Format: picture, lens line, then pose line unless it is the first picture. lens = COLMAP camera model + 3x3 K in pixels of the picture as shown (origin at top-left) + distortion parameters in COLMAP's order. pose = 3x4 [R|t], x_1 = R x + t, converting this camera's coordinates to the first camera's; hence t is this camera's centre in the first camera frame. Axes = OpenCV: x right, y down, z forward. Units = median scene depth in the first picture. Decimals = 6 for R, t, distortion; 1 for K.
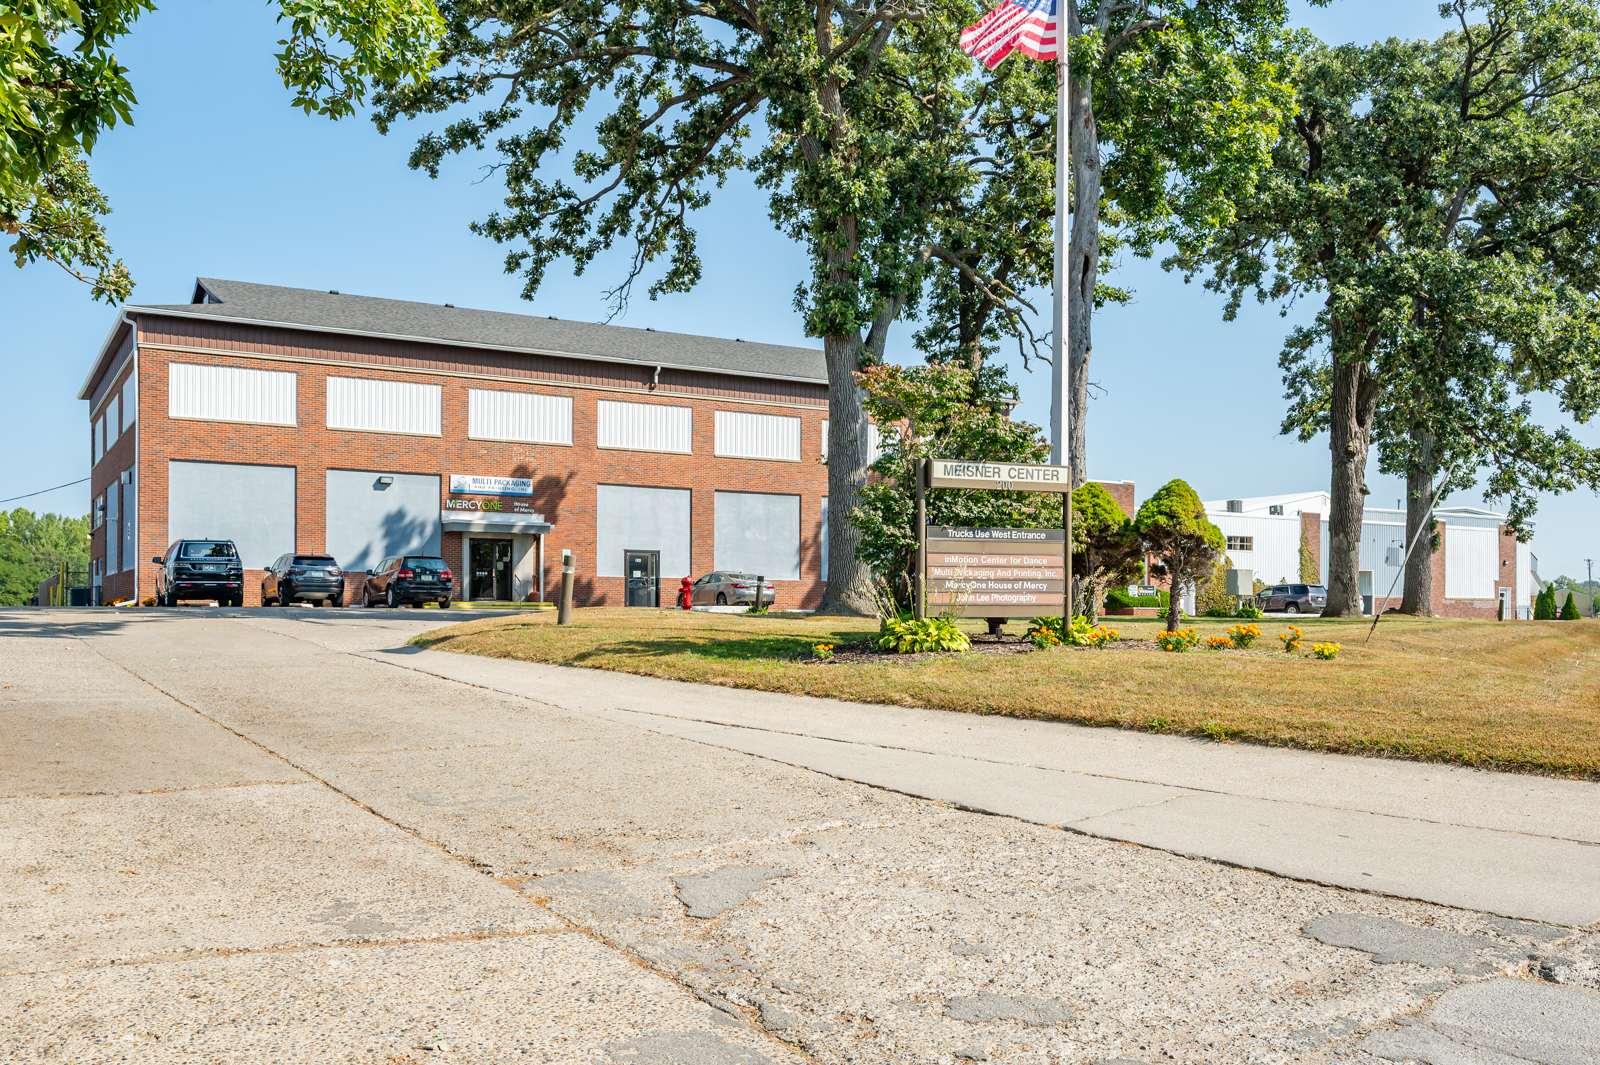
lens RADIAL K [[1419.3, 0, 792.6], [0, 1419.3, 541.2], [0, 0, 1]] dist [-0.028009, -0.000468]
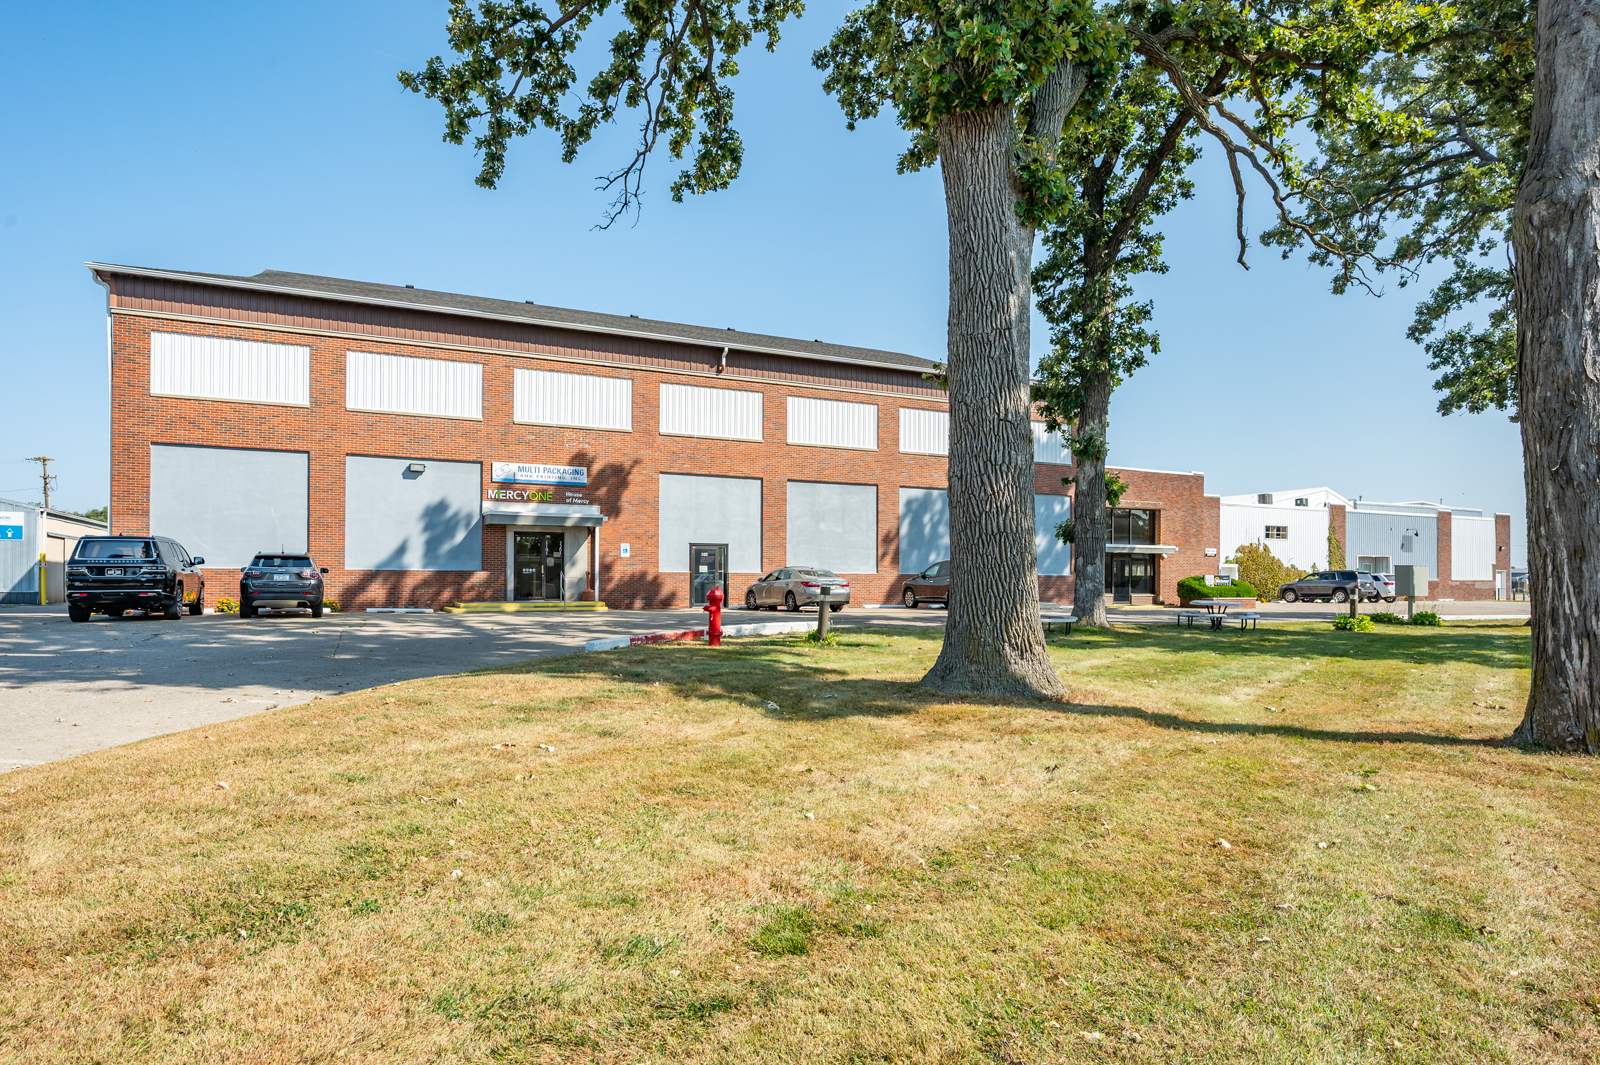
lens RADIAL K [[938.2, 0, 810.4], [0, 938.2, 571.3], [0, 0, 1]] dist [0.002073, -0.000719]
pose [[0.998206, -0.001625, -0.059854, -0.002107], [0.004196, 0.999073, 0.042849, -0.001917], [0.059729, -0.043024, 0.997287, 0.403764]]
